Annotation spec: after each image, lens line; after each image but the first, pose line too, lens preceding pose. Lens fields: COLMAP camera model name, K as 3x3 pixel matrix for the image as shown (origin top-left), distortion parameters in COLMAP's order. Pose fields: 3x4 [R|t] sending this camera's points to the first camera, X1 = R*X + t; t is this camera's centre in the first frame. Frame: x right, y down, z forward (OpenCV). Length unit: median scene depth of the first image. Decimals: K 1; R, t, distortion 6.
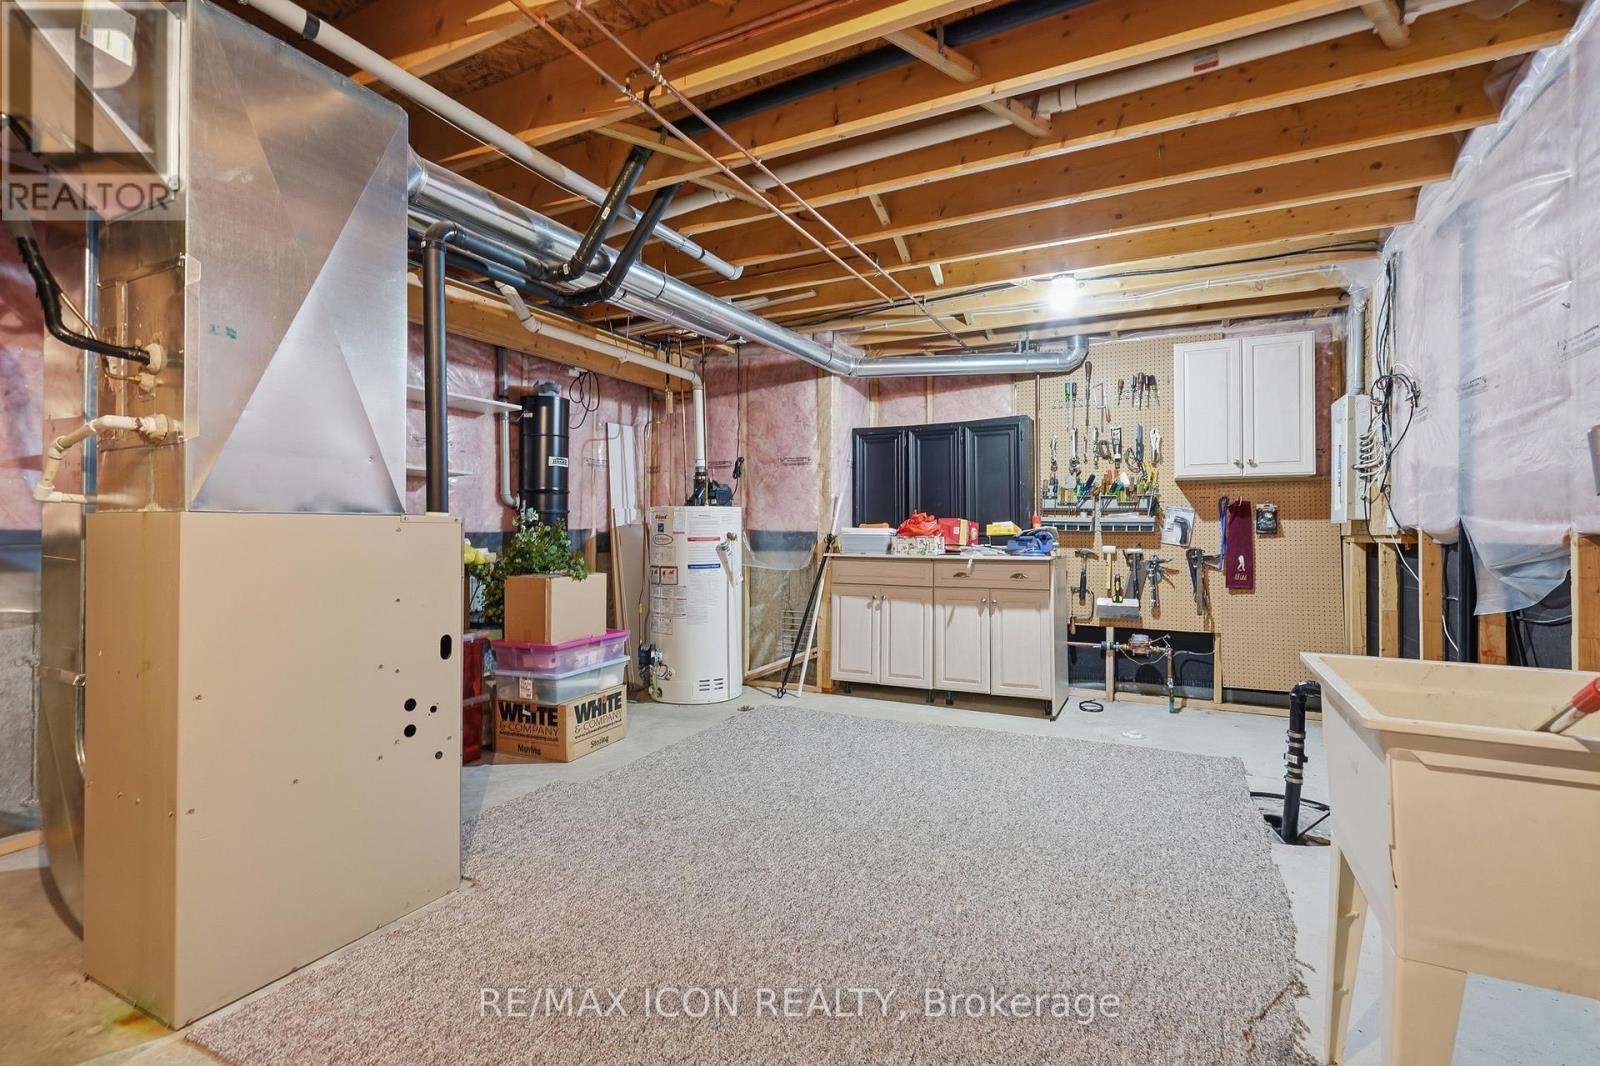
lens RADIAL K [[739.1, 0, 803.3], [0, 739.1, 529.2], [0, 0, 1]] dist [0.002172, 0.000731]
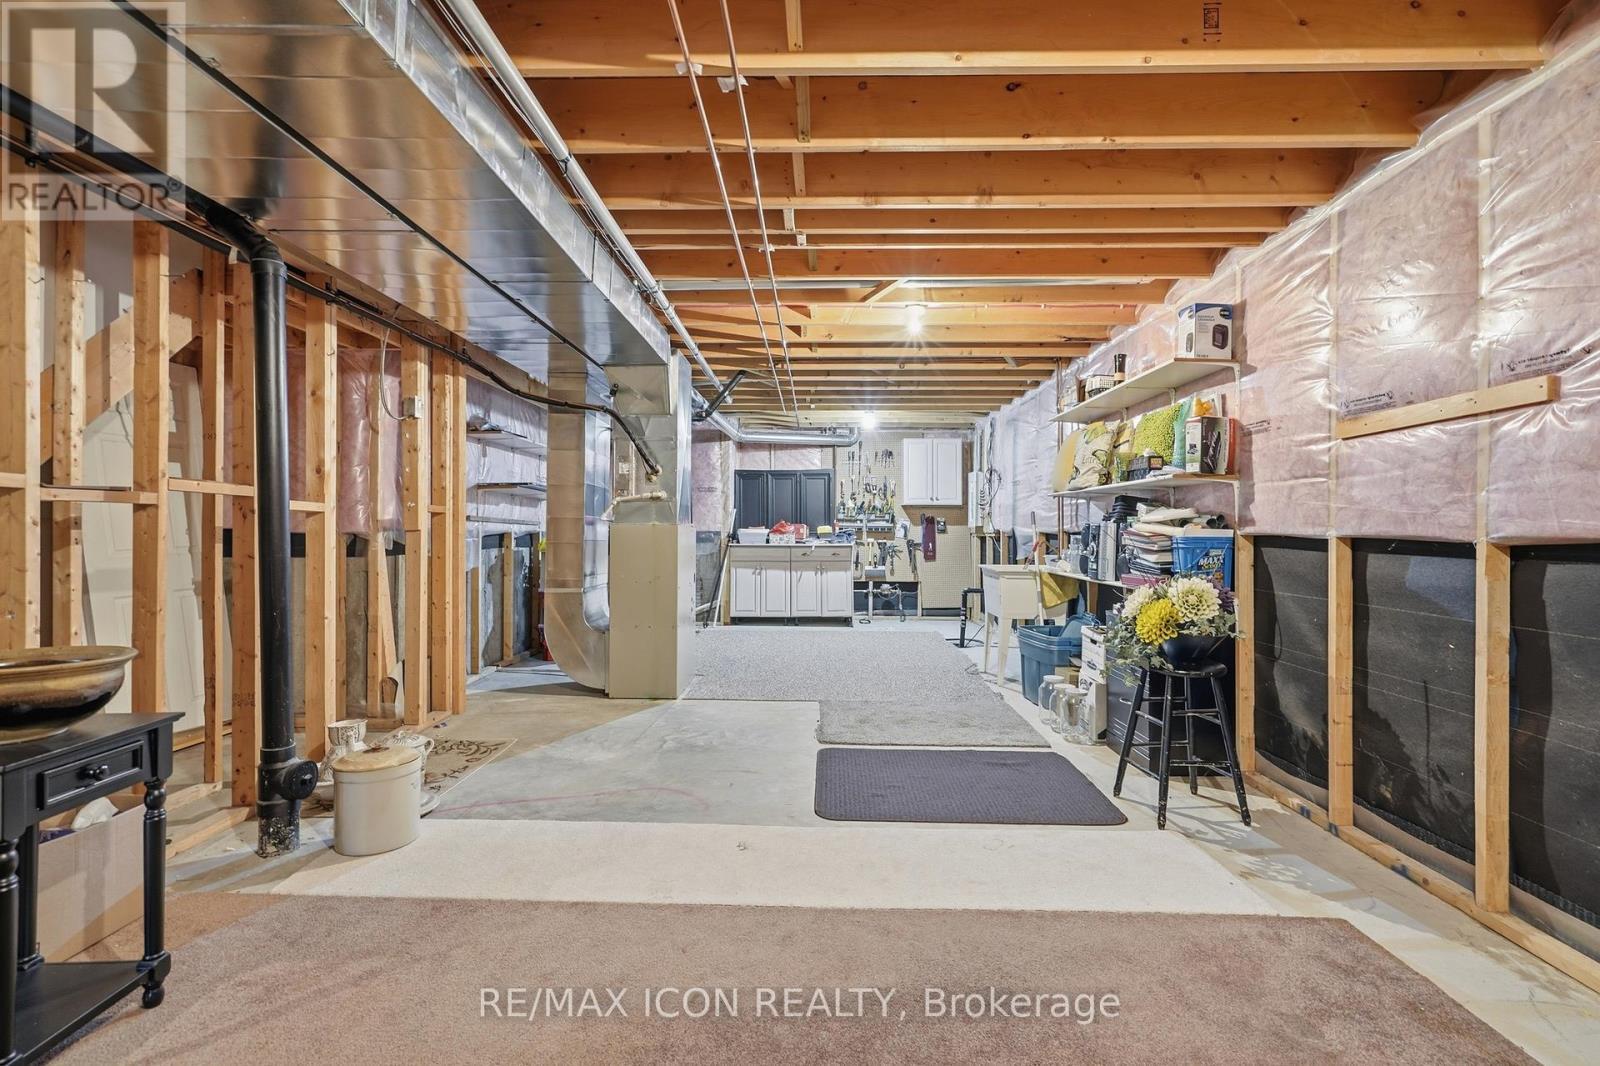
lens RADIAL K [[739.1, 0, 801.0], [0, 739.1, 530.3], [0, 0, 1]] dist [0.002172, 0.000731]
pose [[0.903846, 0.000990, 0.427856, -0.585515], [-0.002201, 0.999995, 0.002335, -0.003188], [-0.427852, -0.003052, 0.903844, -0.670612]]
